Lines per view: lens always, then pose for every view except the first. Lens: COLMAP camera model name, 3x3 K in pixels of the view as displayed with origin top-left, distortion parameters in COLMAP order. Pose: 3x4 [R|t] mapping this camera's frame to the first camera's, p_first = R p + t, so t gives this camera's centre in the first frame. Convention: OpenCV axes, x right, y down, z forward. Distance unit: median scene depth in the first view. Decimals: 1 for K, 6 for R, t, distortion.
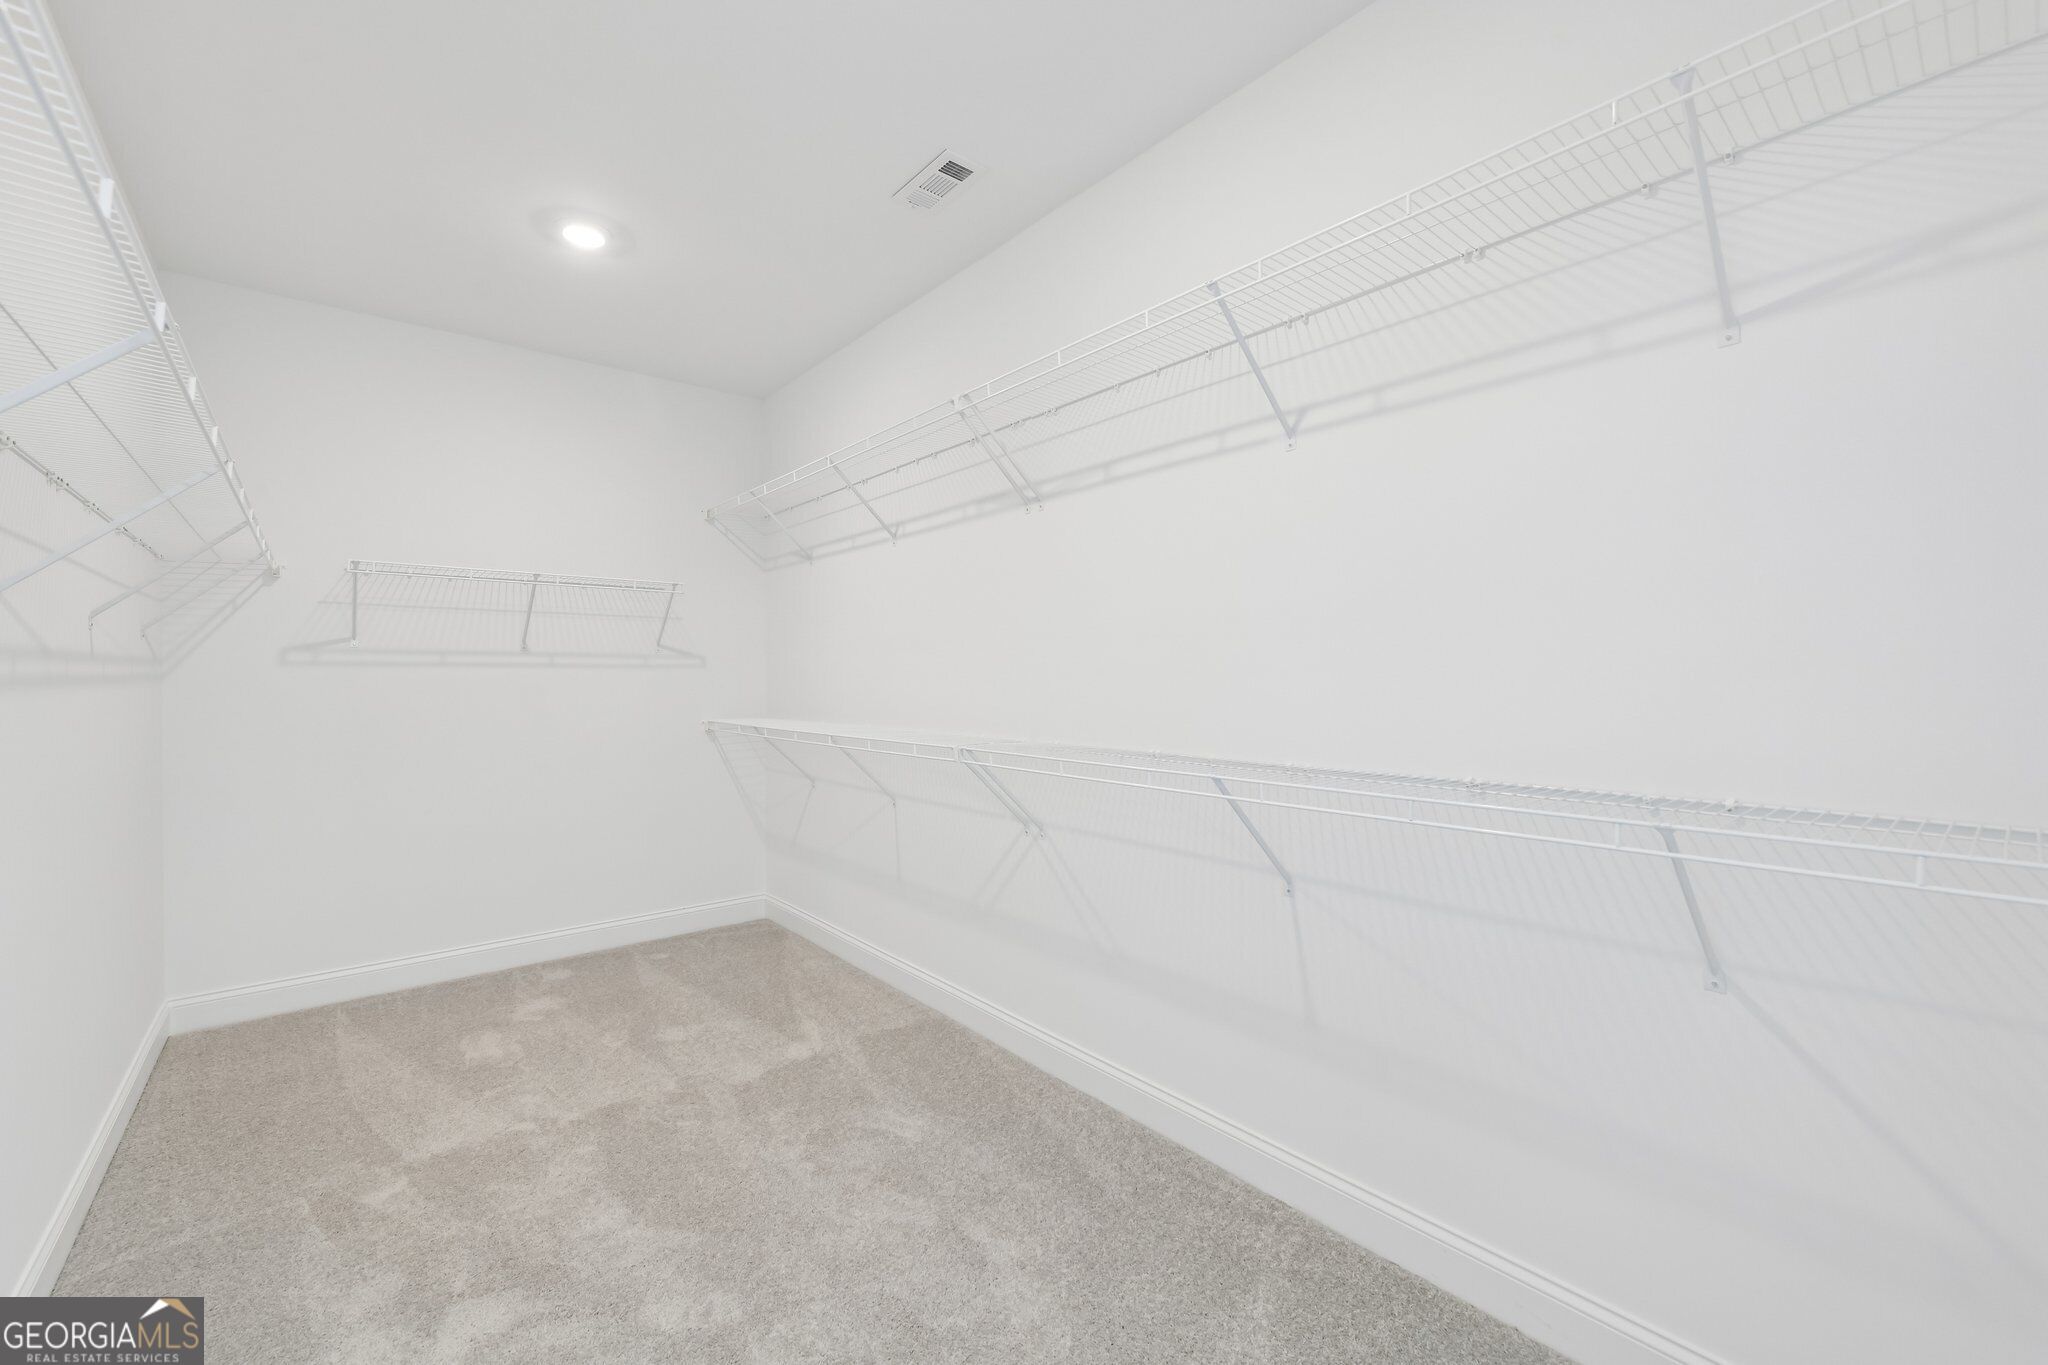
lens RADIAL K [[831.7, 0, 1012.2], [0, 831.7, 683.6], [0, 0, 1]] dist [0.001338, -0.000090]
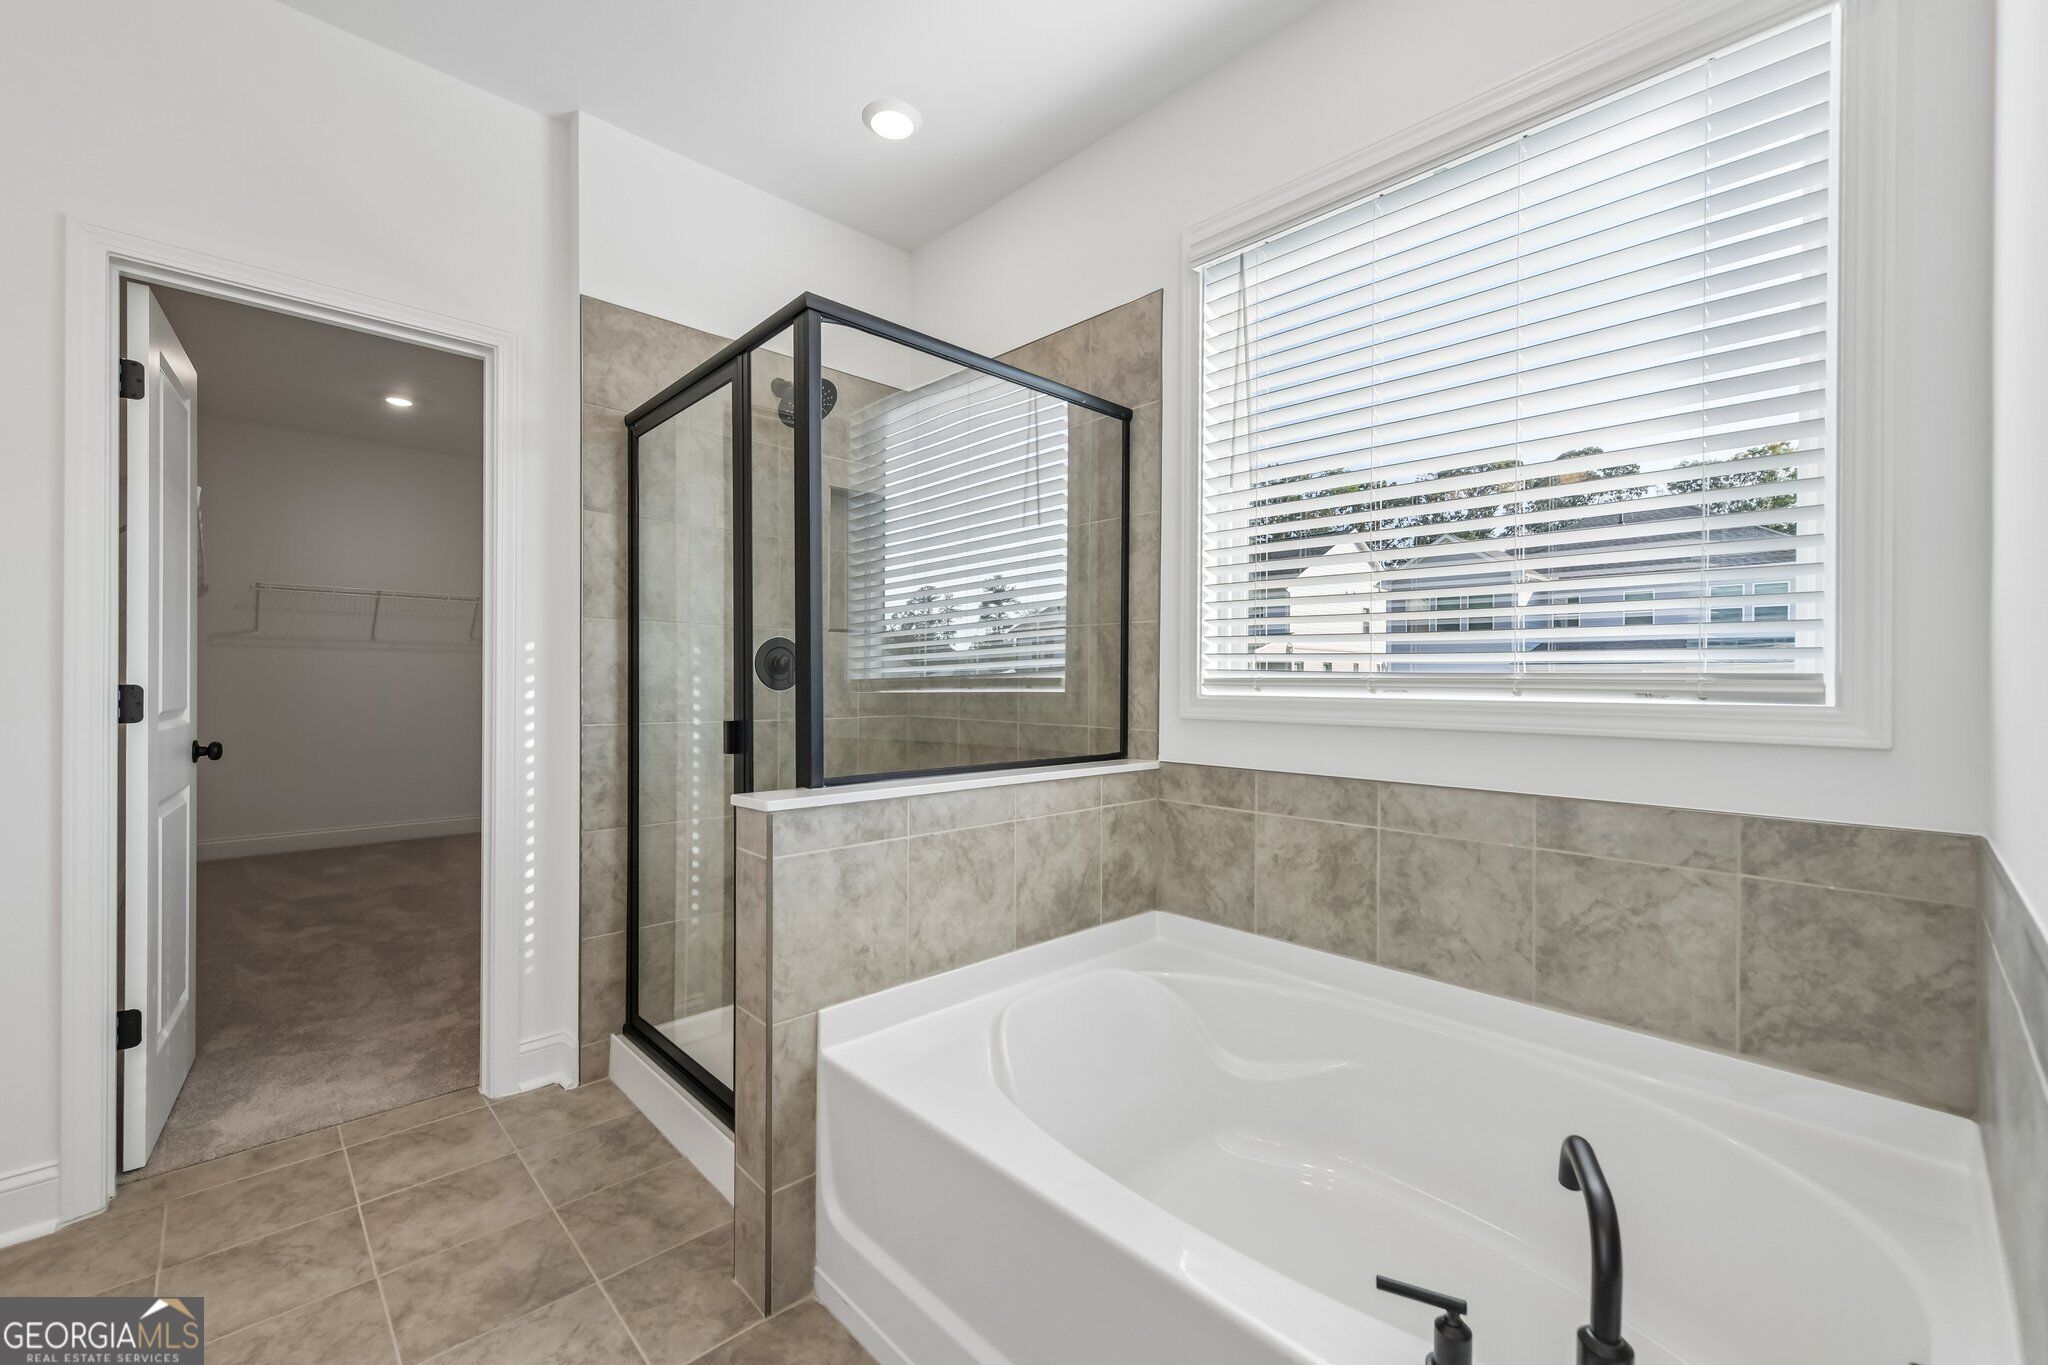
lens RADIAL K [[831.7, 0, 1012.2], [0, 831.7, 683.6], [0, 0, 1]] dist [0.001338, -0.000090]
pose [[0.997109, 0.008732, 0.075480, 0.521344], [-0.009079, 0.999950, 0.004256, 0.027923], [-0.075439, -0.004929, 0.997138, -0.684303]]
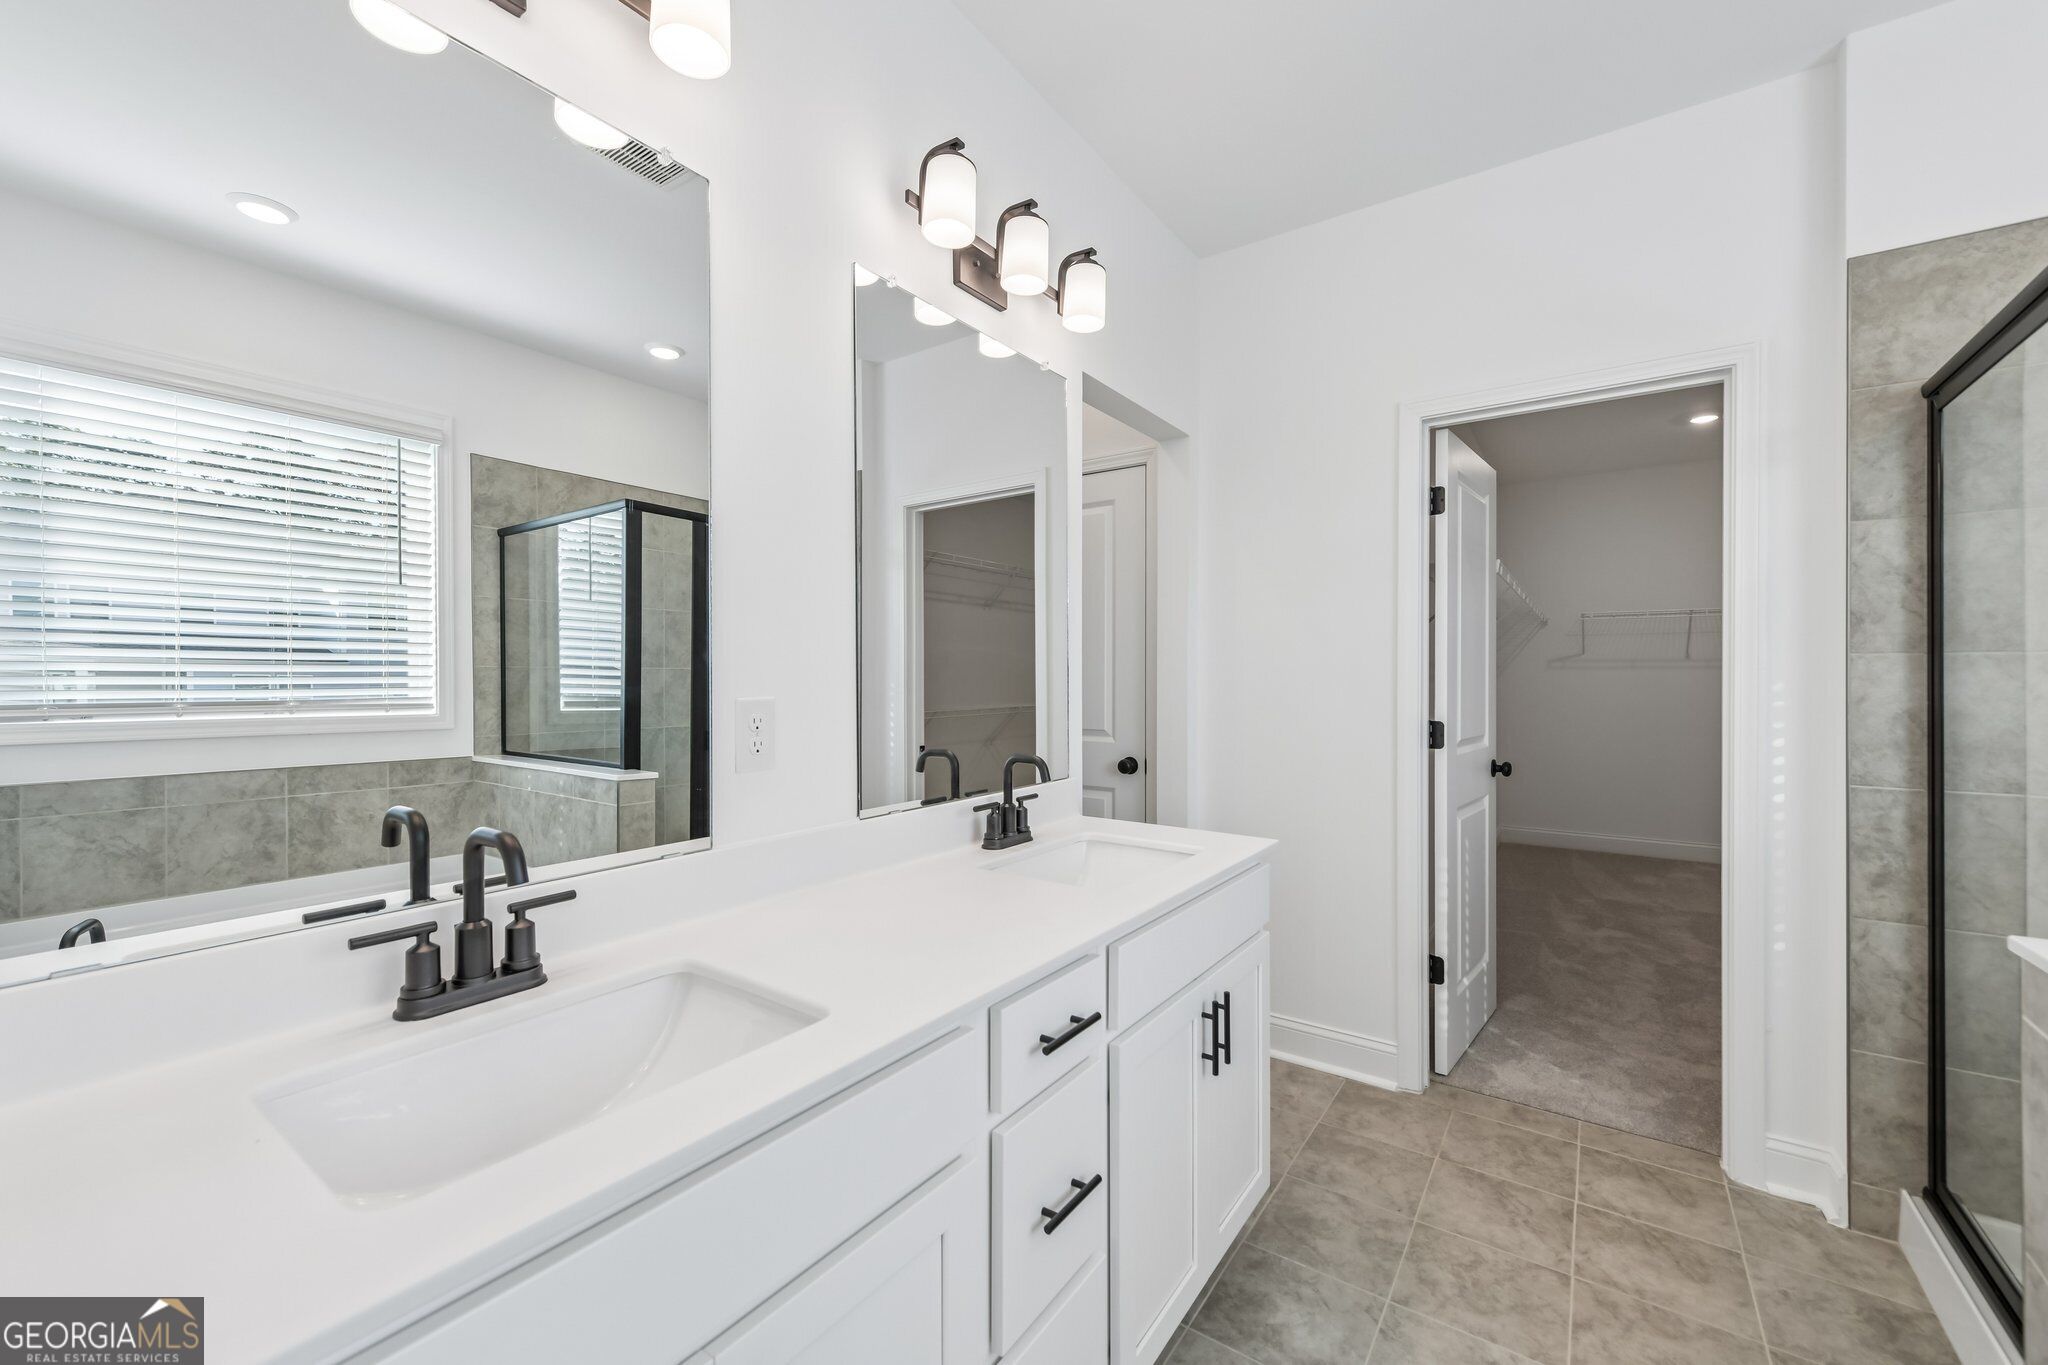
lens RADIAL K [[817.0, 0, 1024.0], [0, 817.0, 682.5], [0, 0, 1]] dist [0.002512, 0.000268]
pose [[0.271143, 0.007954, -0.962506, 0.594294], [-0.001923, 0.999968, 0.007722, -0.002724], [0.962537, -0.000243, 0.271150, -0.657300]]
